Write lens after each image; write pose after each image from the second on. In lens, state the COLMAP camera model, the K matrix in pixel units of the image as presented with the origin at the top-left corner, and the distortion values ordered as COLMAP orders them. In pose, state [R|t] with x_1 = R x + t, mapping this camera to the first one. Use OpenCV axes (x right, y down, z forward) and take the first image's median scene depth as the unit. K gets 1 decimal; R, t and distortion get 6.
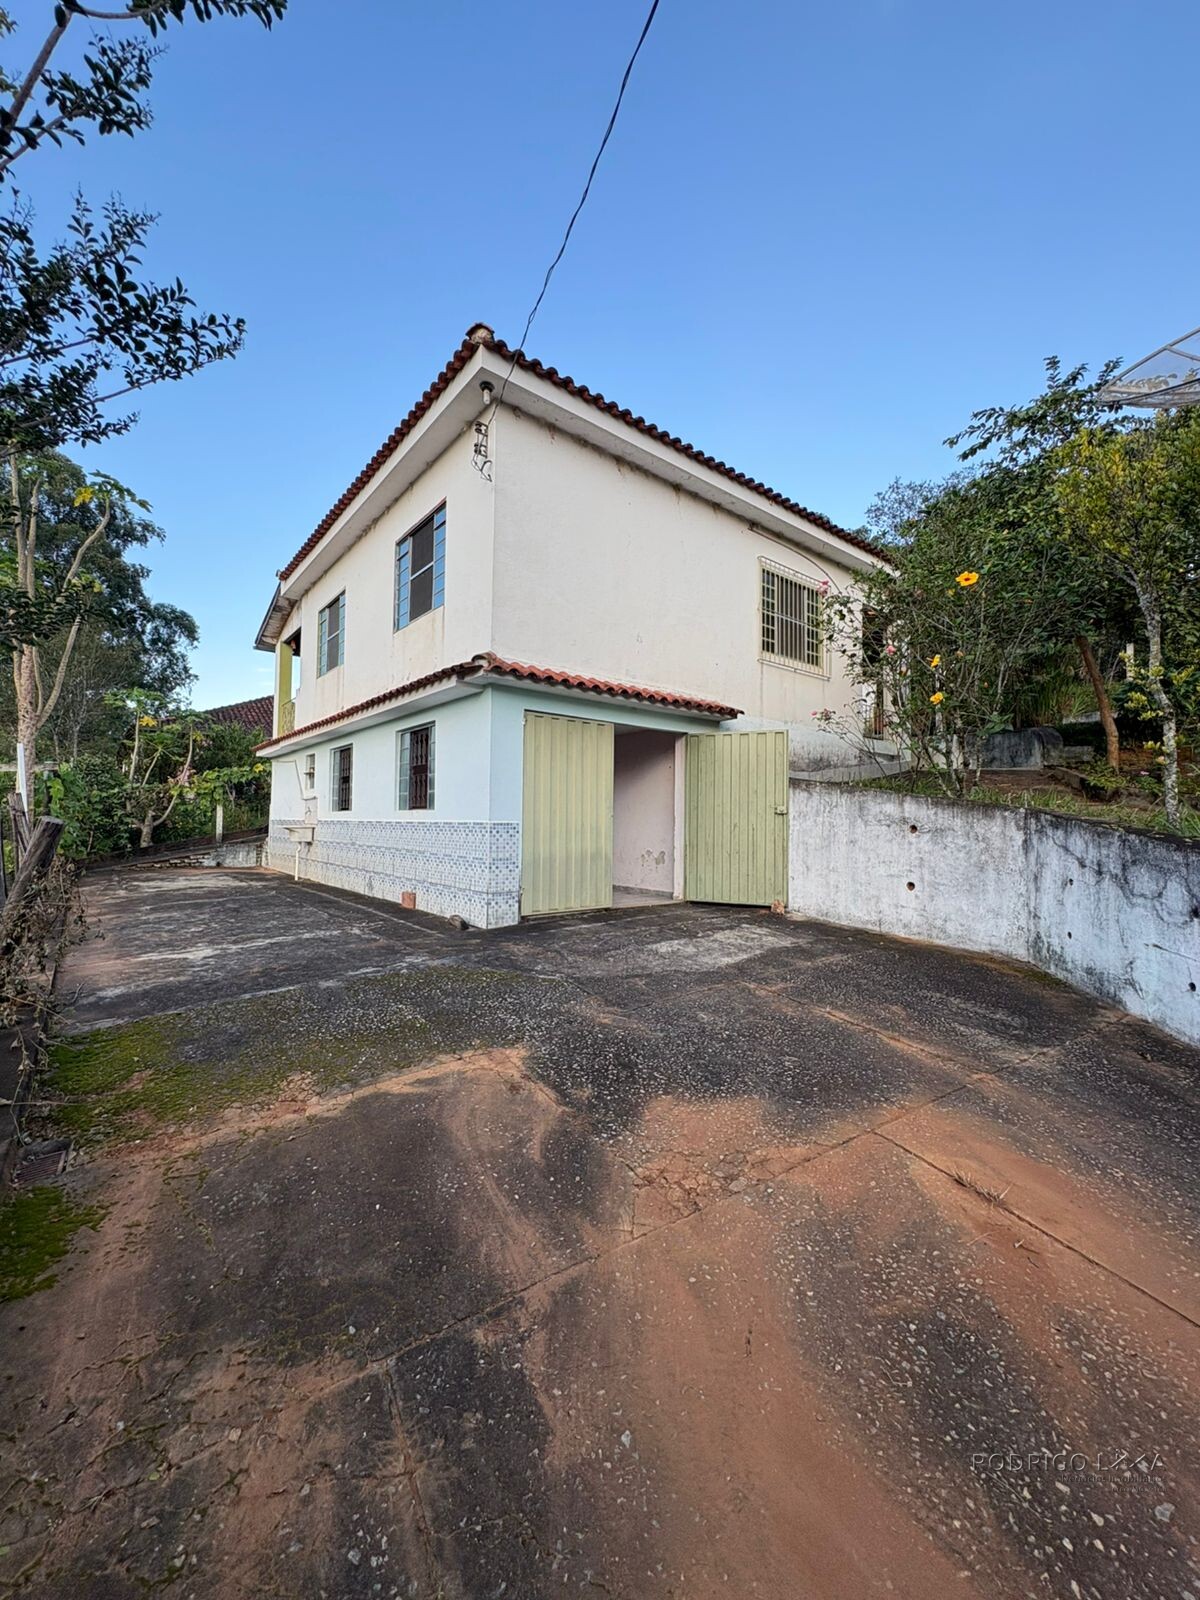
lens RADIAL K [[641.3, 0, 605.6], [0, 641.3, 797.2], [0, 0, 1]] dist [0.002688, 0.000395]
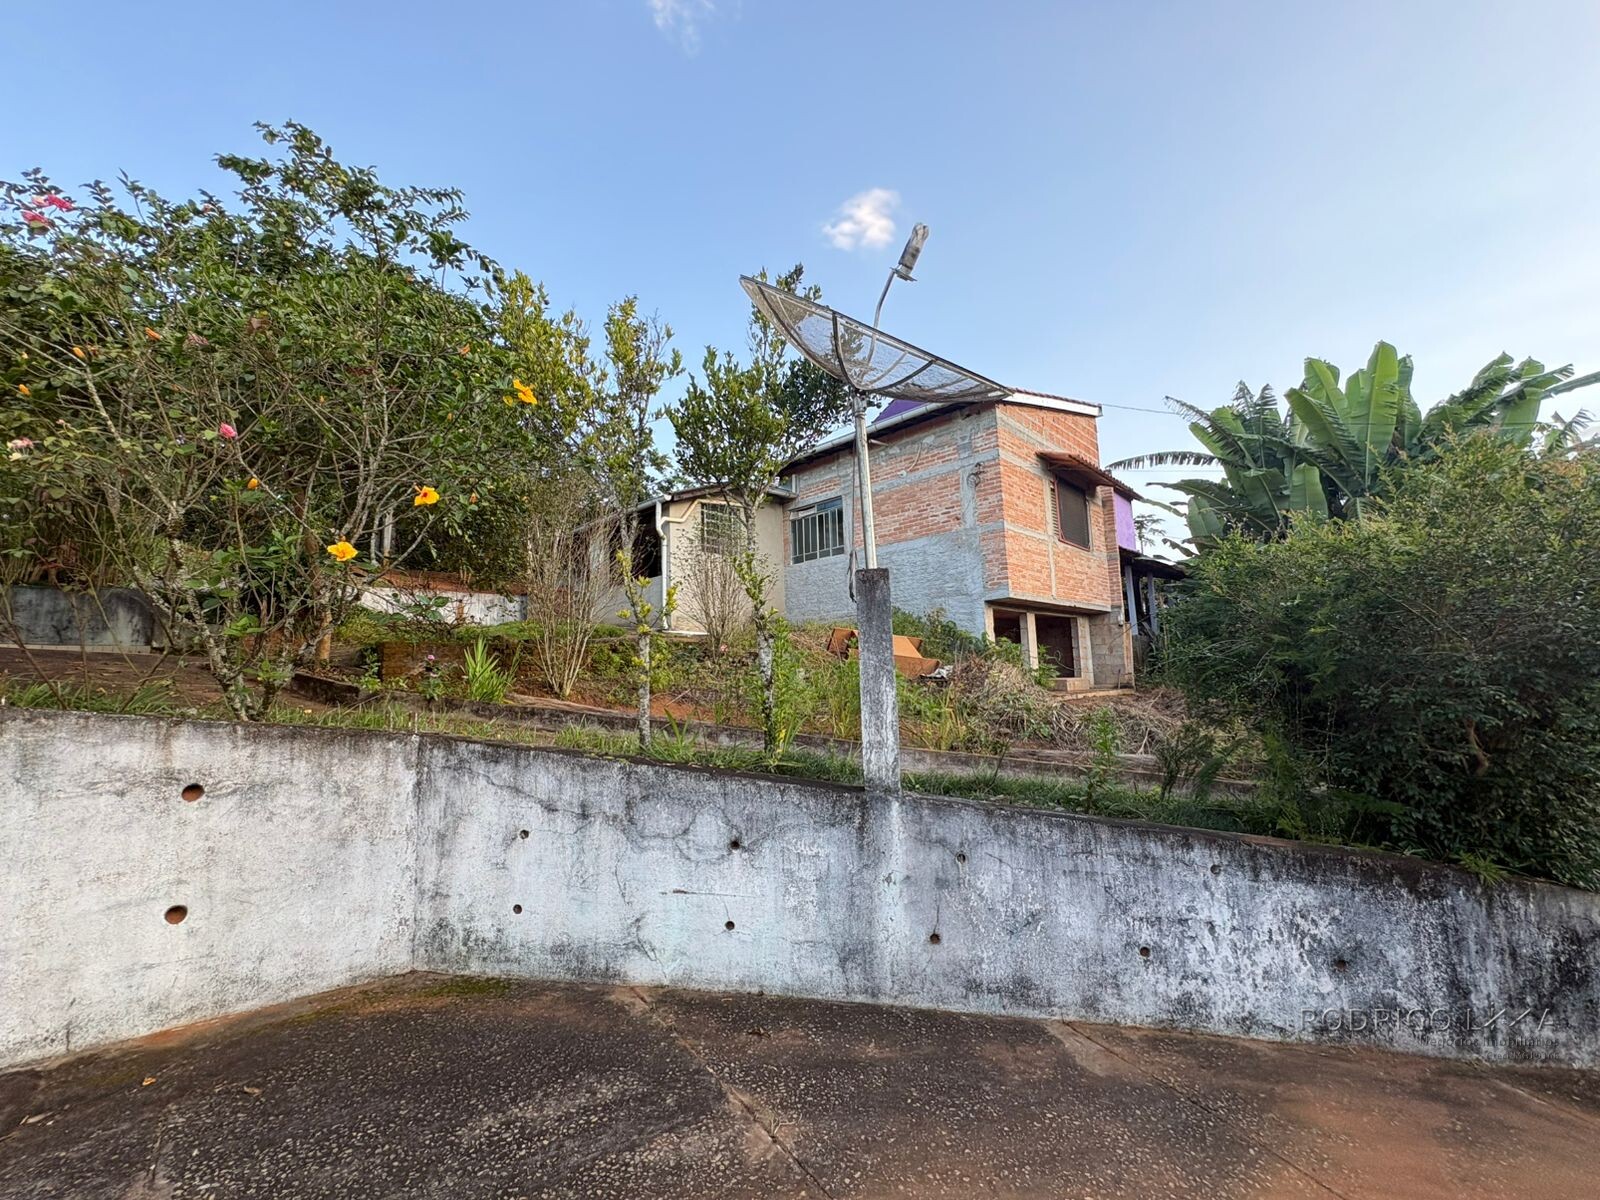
lens RADIAL K [[641.3, 0, 793.3], [0, 641.3, 602.6], [0, 0, 1]] dist [0.002688, 0.000395]
pose [[-0.039855, 0.105583, 0.993611, -0.057493], [-0.007531, 0.994342, -0.105963, -0.054920], [-0.999177, -0.011707, -0.038835, 0.652113]]
